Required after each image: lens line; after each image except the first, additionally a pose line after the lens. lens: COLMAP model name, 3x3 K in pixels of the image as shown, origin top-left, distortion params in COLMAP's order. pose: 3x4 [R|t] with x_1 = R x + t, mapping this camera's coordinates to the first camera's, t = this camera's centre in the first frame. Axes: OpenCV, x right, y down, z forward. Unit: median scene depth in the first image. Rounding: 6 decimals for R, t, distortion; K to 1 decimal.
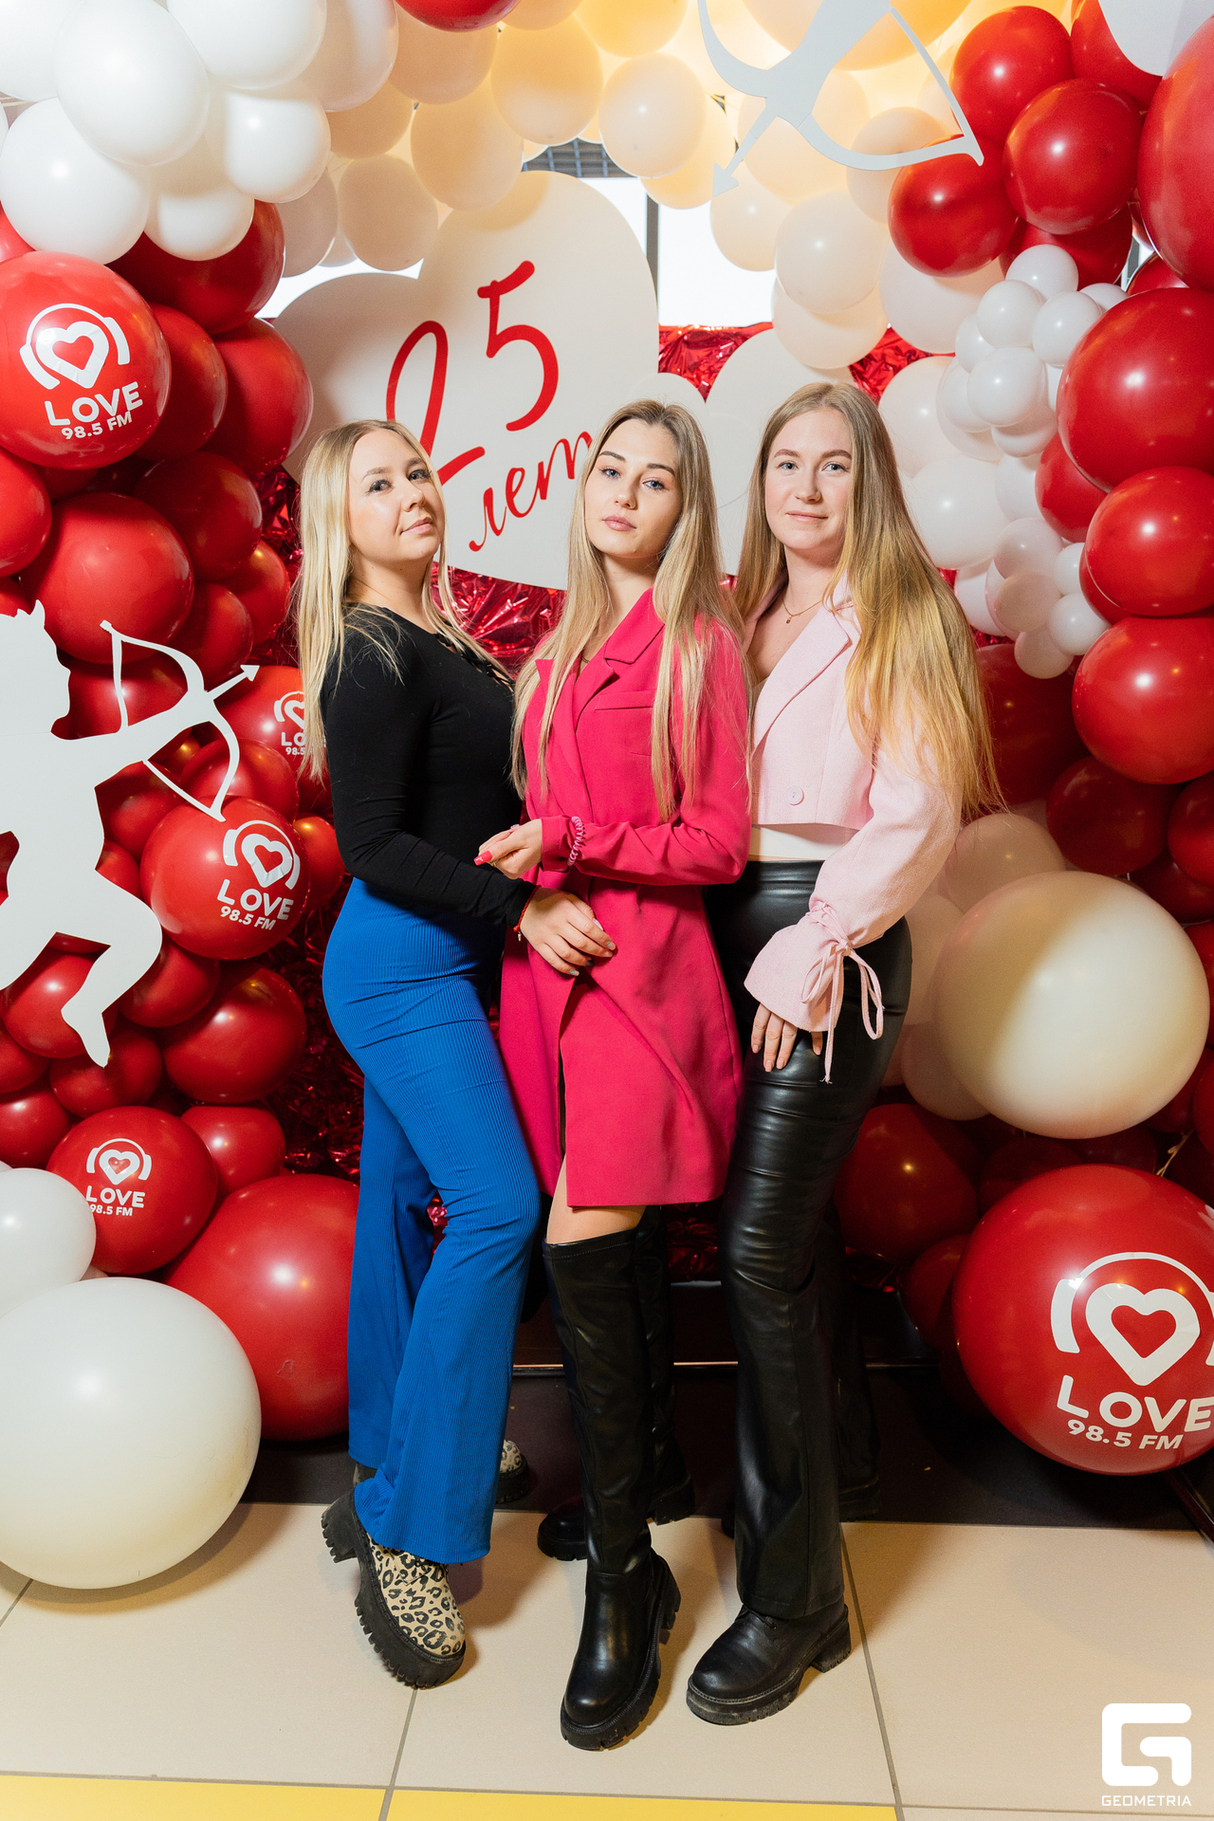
lens RADIAL K [[1469.8, 0, 606.3], [0, 1469.8, 927.6], [0, 0, 1]] dist [-0.003315, 0.003325]
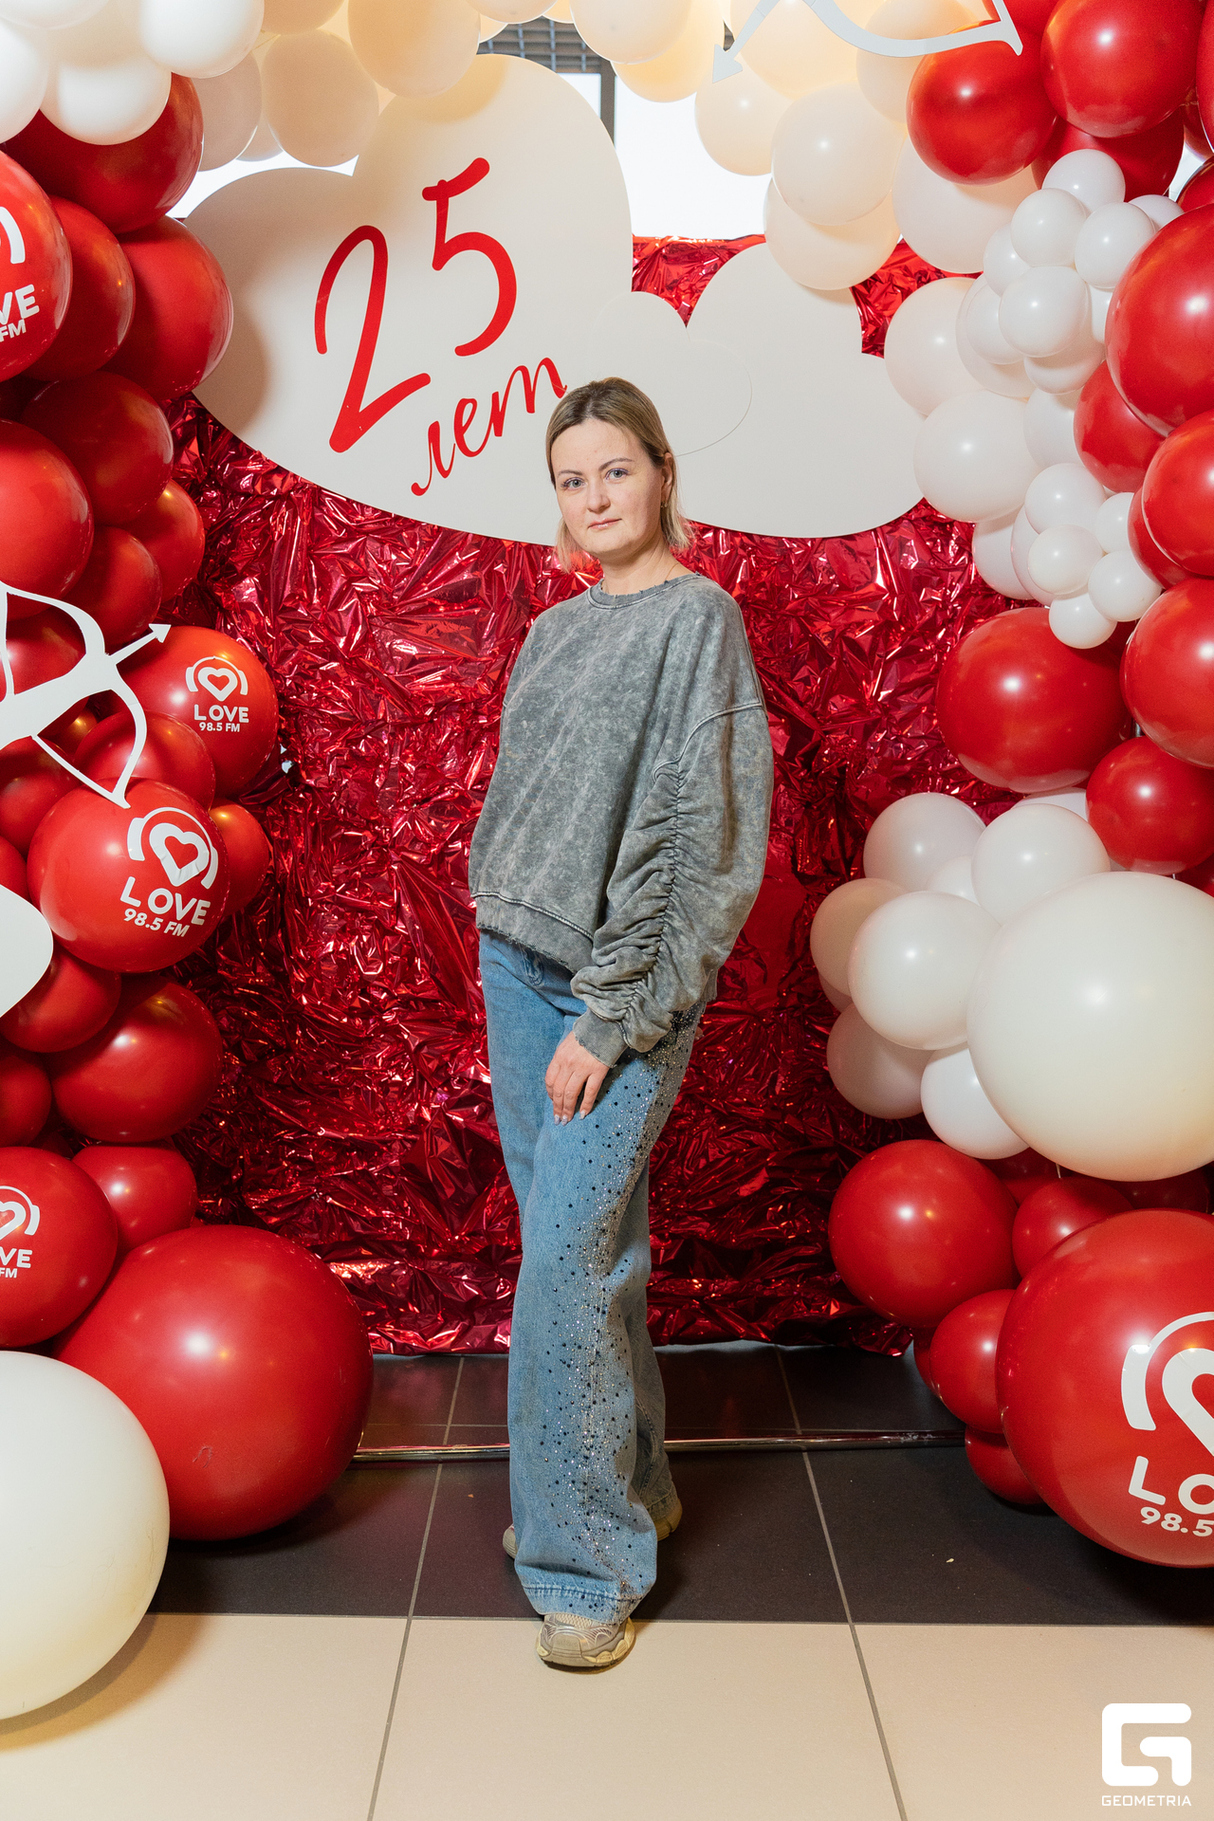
lens RADIAL K [[1673.8, 0, 603.5], [0, 1673.8, 922.9], [0, 0, 1]] dist [0.002561, -0.022068]
pose [[0.999077, 0.001737, 0.042917, -0.028450], [-0.001430, 0.999973, -0.007181, -0.000019], [-0.042929, 0.007113, 0.999053, 0.027774]]
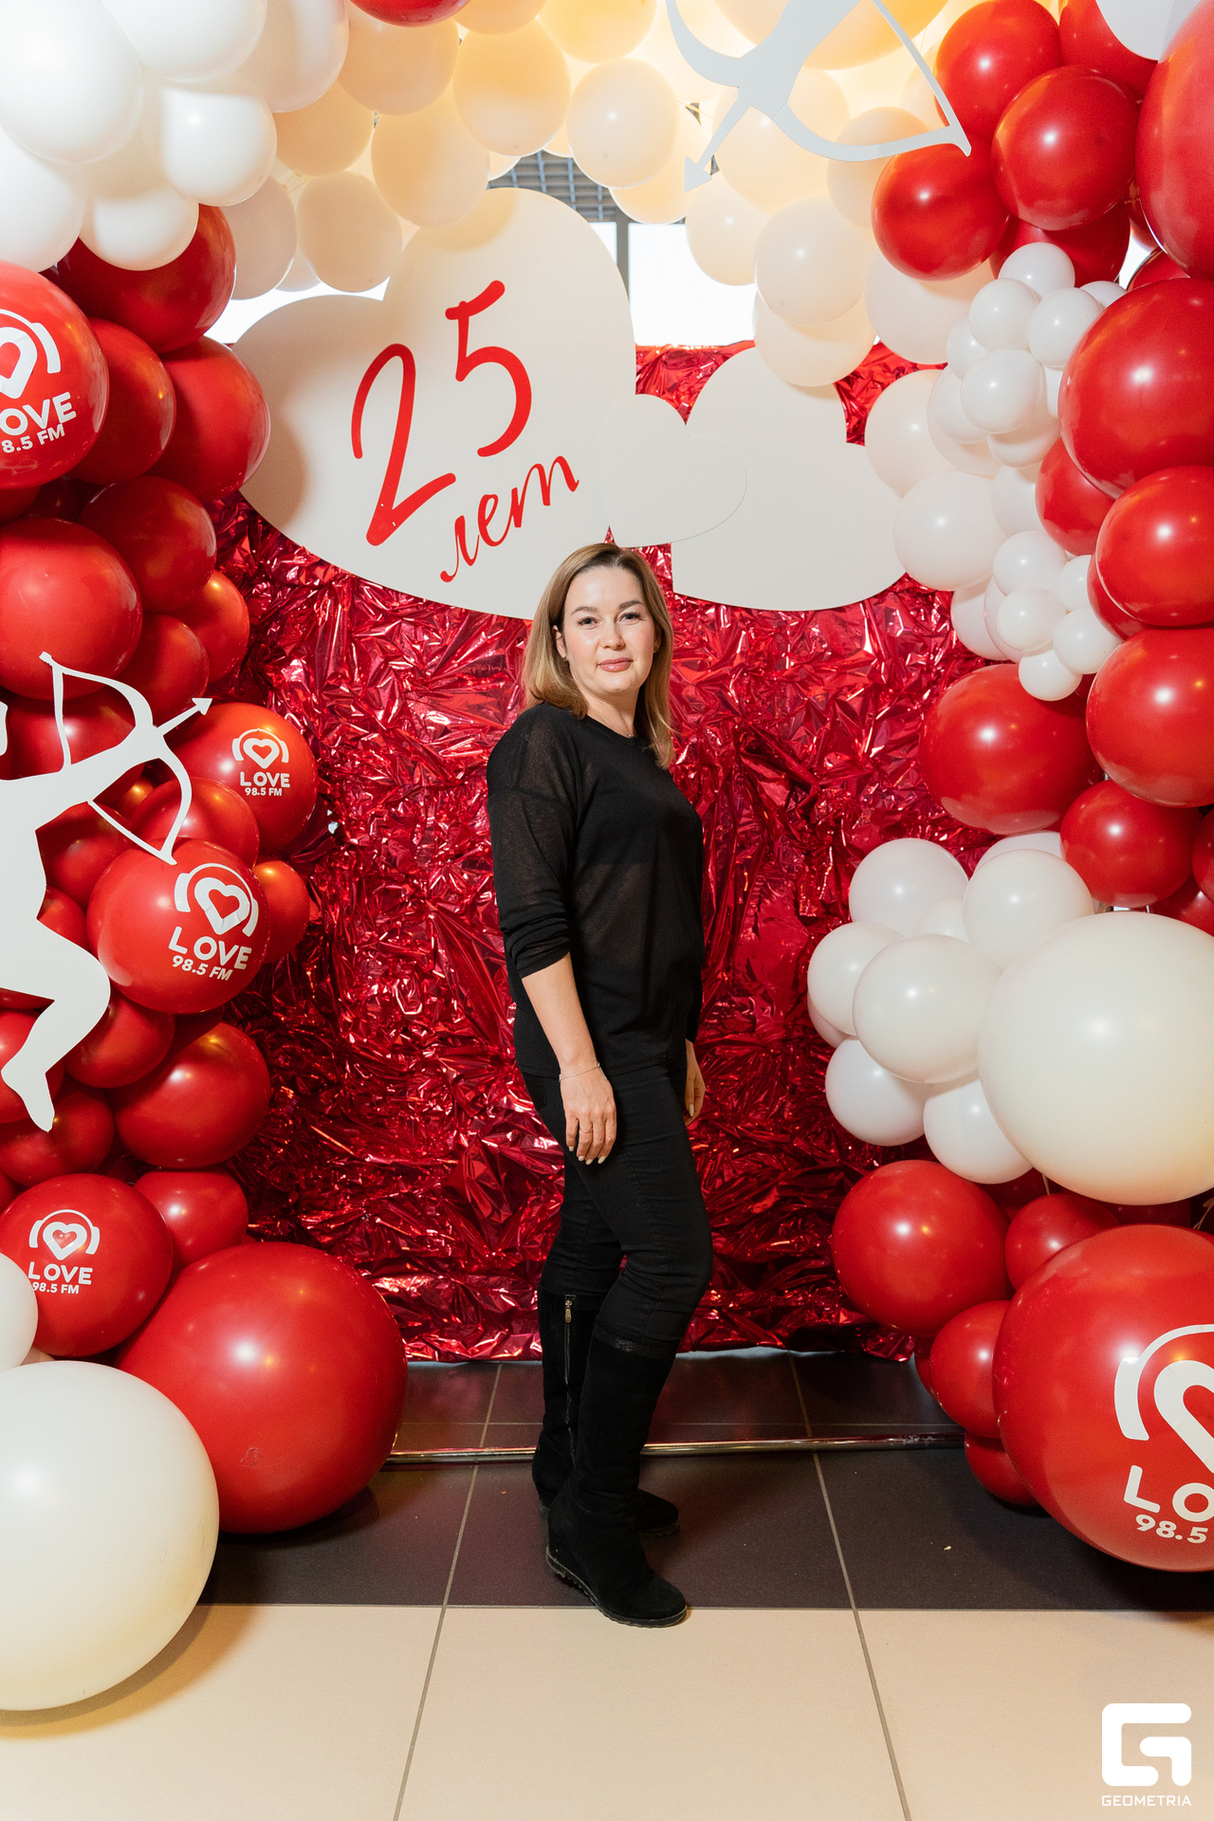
lens RADIAL K [[1469.8, 0, 604.6], [0, 1469.8, 931.8], [0, 0, 1]] dist [-0.003315, 0.003325]
pose [[0.999857, -0.016901, -0.001068, 0.012503], [0.016852, 0.999209, -0.036021, 0.008107], [0.001676, 0.035998, 0.999350, 0.069509]]
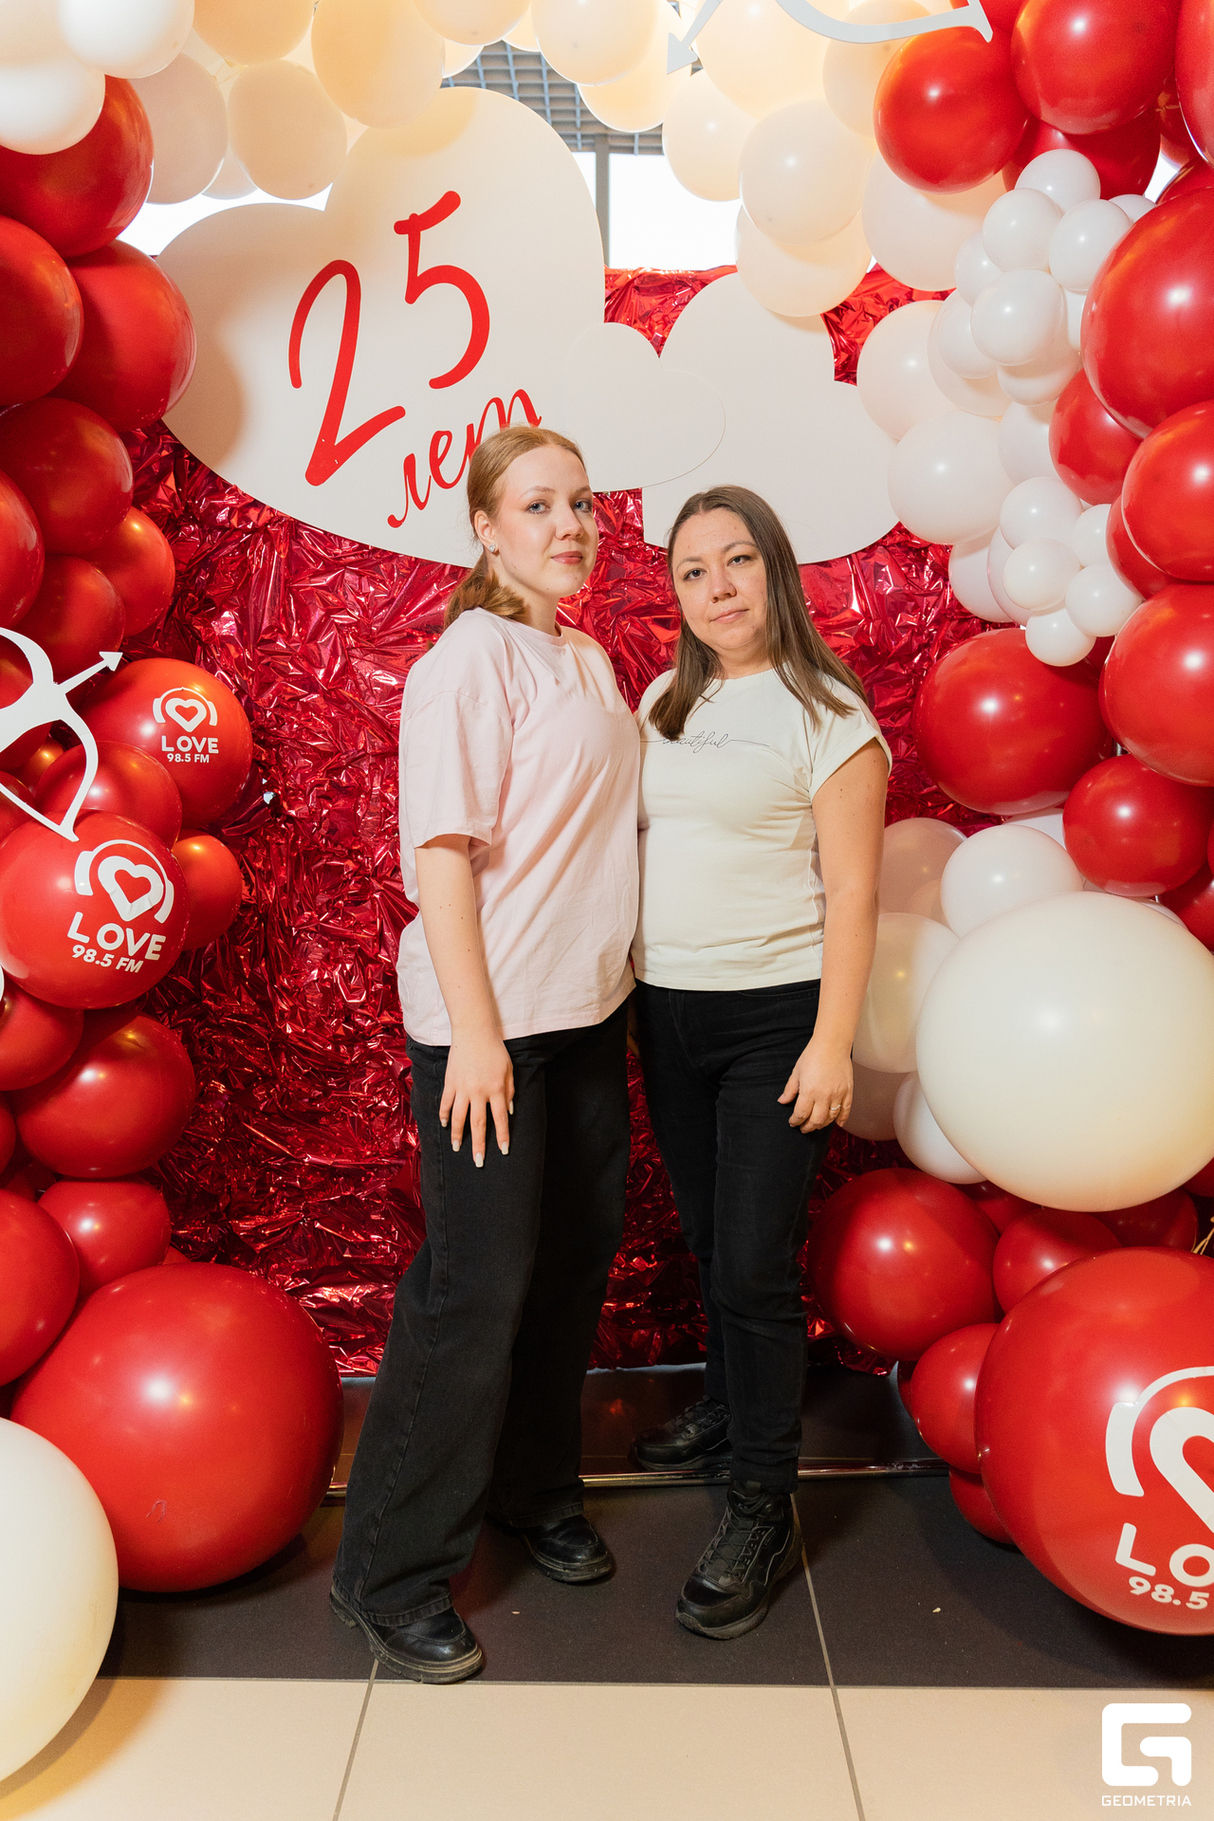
lens RADIAL K [[1469.8, 0, 603.2], [0, 1469.8, 922.2], [0, 0, 1]] dist [-0.003315, 0.003325]
pose [[0.999661, -0.009052, 0.024393, 0.012299], [0.009453, 0.999821, -0.016360, -0.010779], [-0.024240, 0.016585, 0.999569, 0.170433]]
